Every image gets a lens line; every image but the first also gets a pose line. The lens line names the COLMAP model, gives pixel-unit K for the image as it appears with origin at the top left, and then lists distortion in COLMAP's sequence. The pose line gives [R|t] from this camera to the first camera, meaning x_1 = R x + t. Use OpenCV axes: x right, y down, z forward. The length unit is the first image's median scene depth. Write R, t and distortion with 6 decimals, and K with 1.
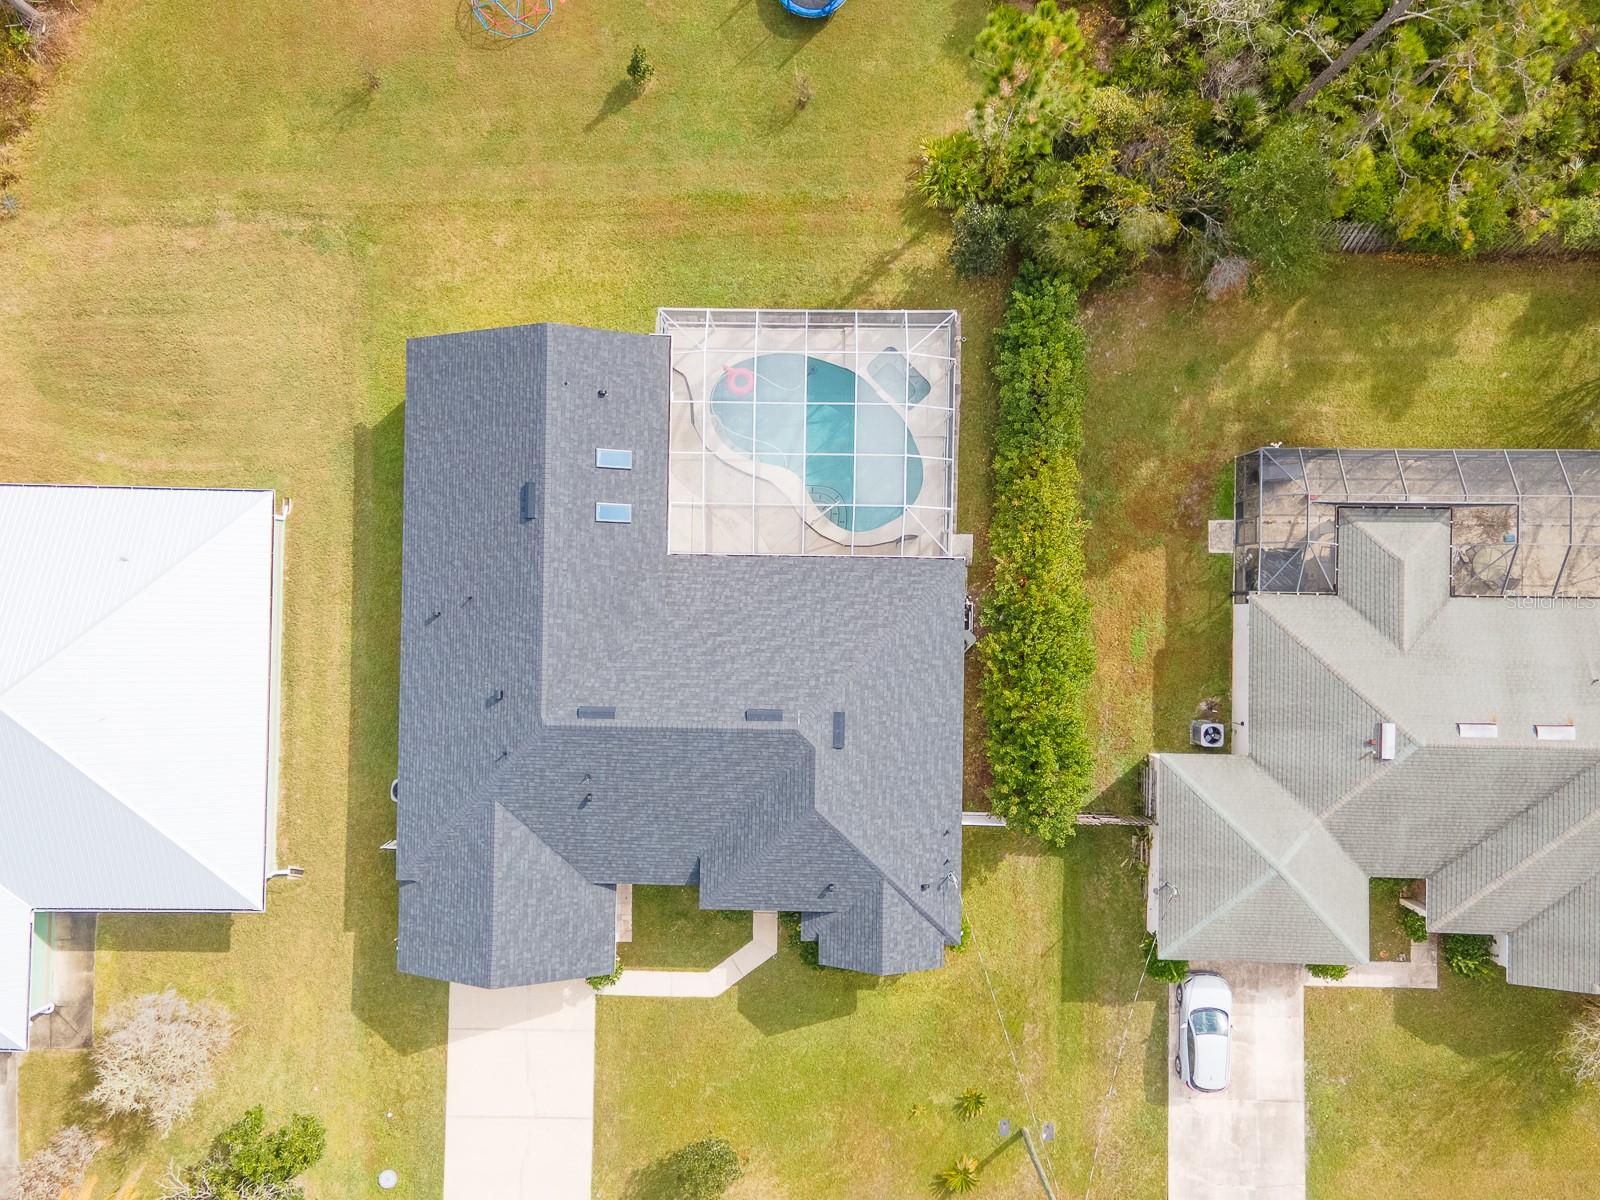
lens RADIAL K [[1179.9, 0, 788.0], [0, 1179.9, 594.6], [0, 0, 1]] dist [0.047416, 0.003484]
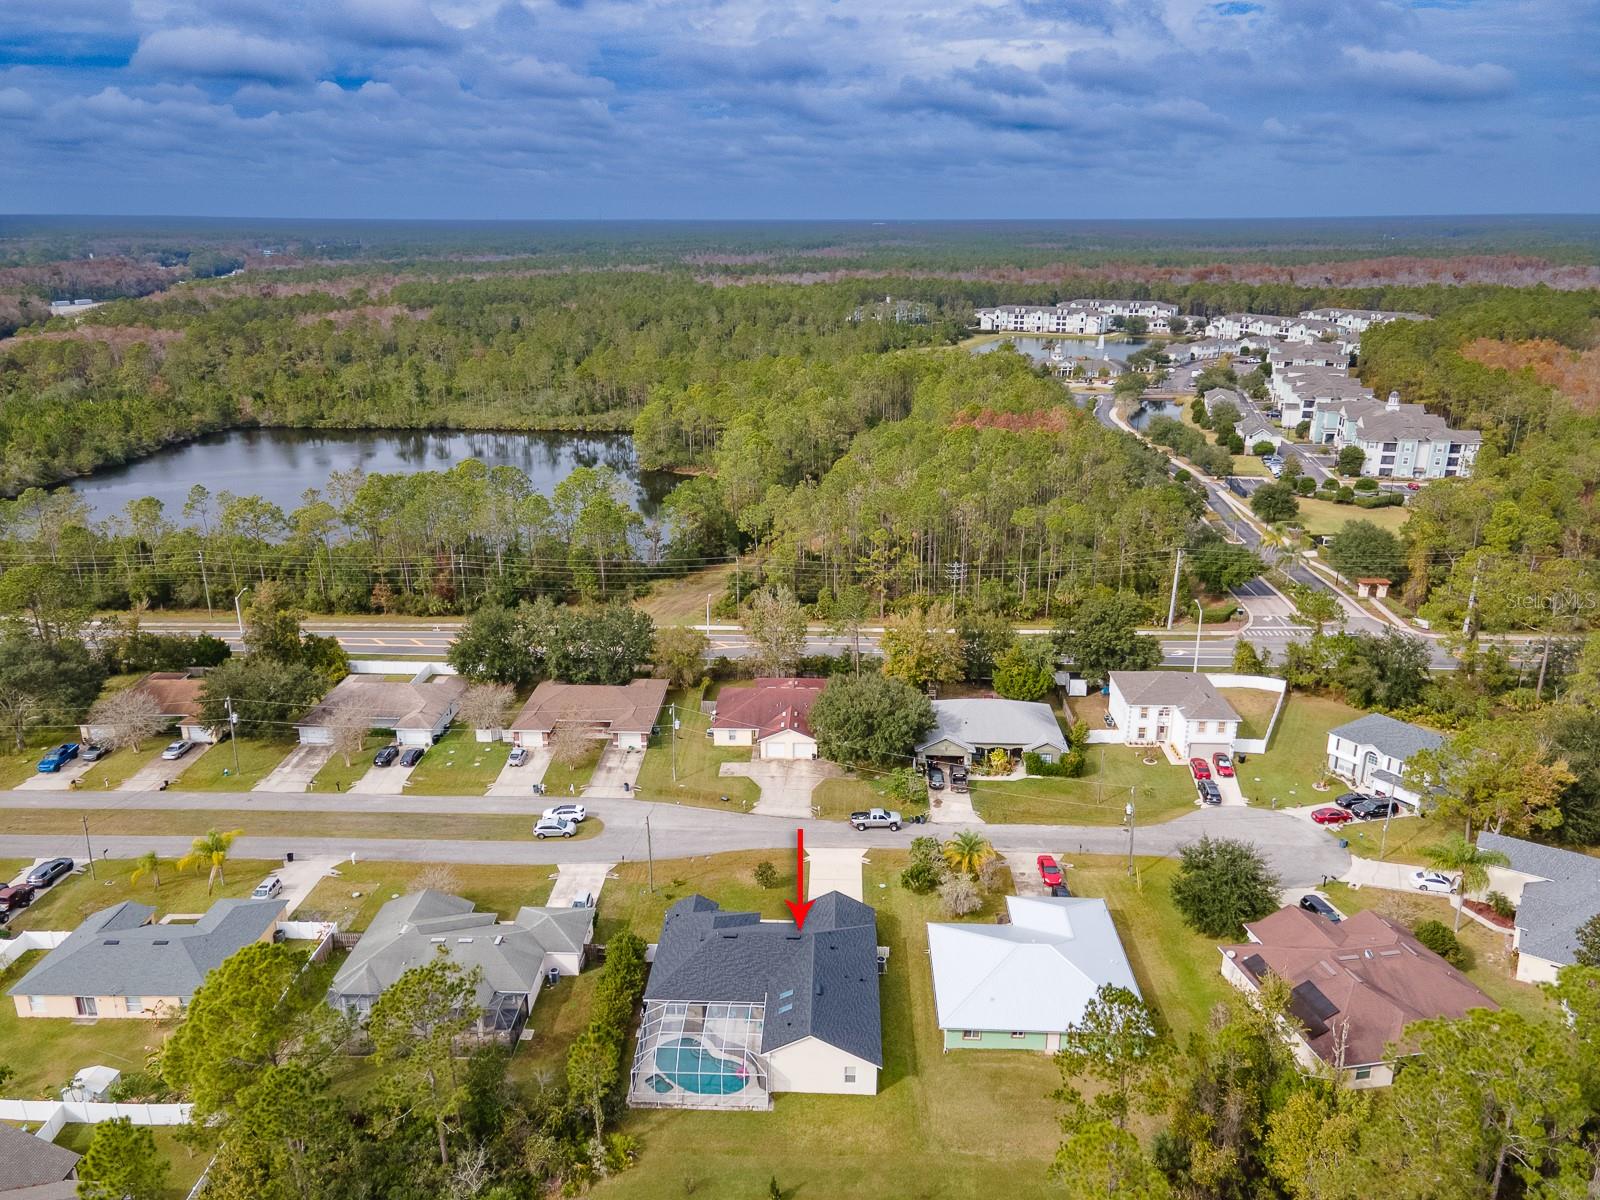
lens RADIAL K [[1172.1, 0, 800.0], [0, 1172.1, 600.0], [0, 0, 1]] dist [0.050099, 0.000123]
pose [[-0.999410, 0.009406, 0.033019, -0.253340], [0.028968, -0.285189, 0.958034, -2.075041], [0.018428, 0.958425, 0.284748, -0.444529]]
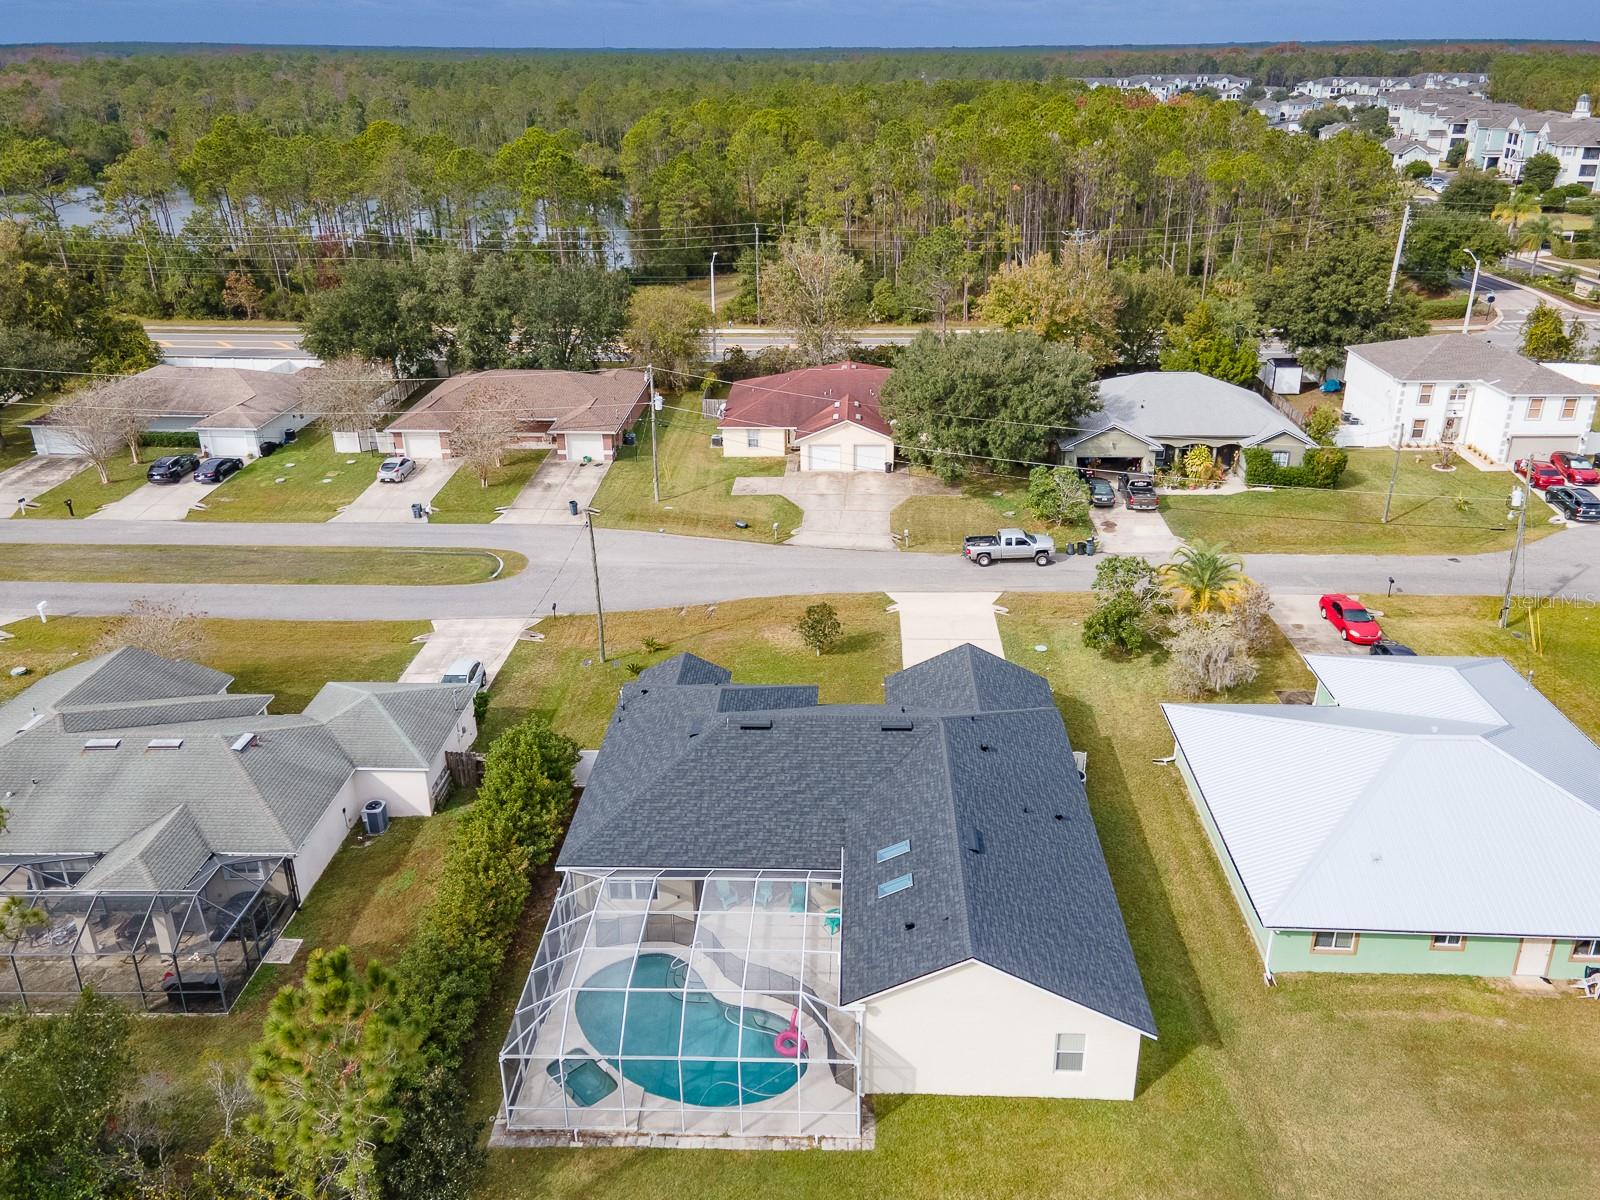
lens RADIAL K [[1199.6, 0, 836.4], [0, 1199.6, 534.2], [0, 0, 1]] dist [0.039707, 0.011006]
pose [[-0.999681, 0.015274, 0.020090, -0.119567], [0.013477, -0.349955, 0.936669, -0.903445], [0.021338, 0.936642, 0.349638, 0.372886]]
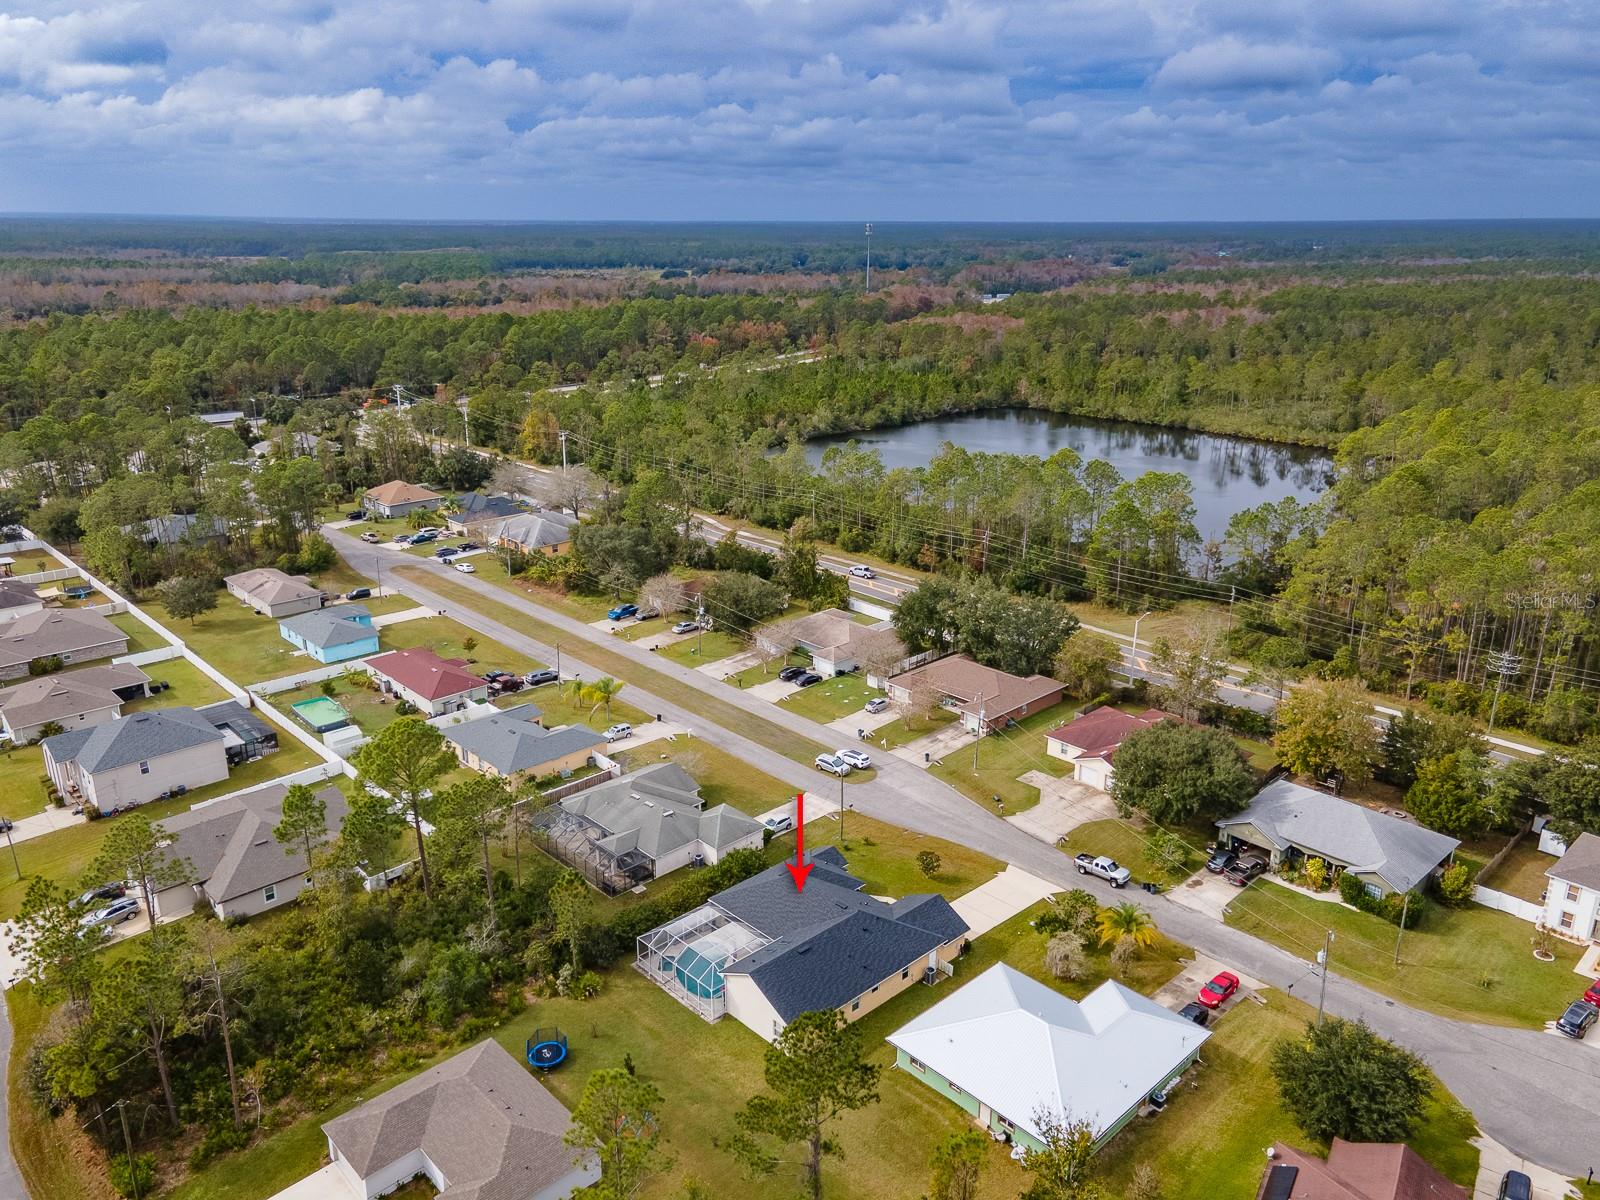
lens RADIAL K [[1179.9, 0, 788.0], [0, 1179.9, 594.6], [0, 0, 1]] dist [0.047416, 0.003484]
pose [[-0.693859, -0.202745, 0.690980, -1.710267], [0.720057, -0.183611, 0.669183, -1.587390], [-0.008802, 0.961864, 0.273388, -0.412467]]
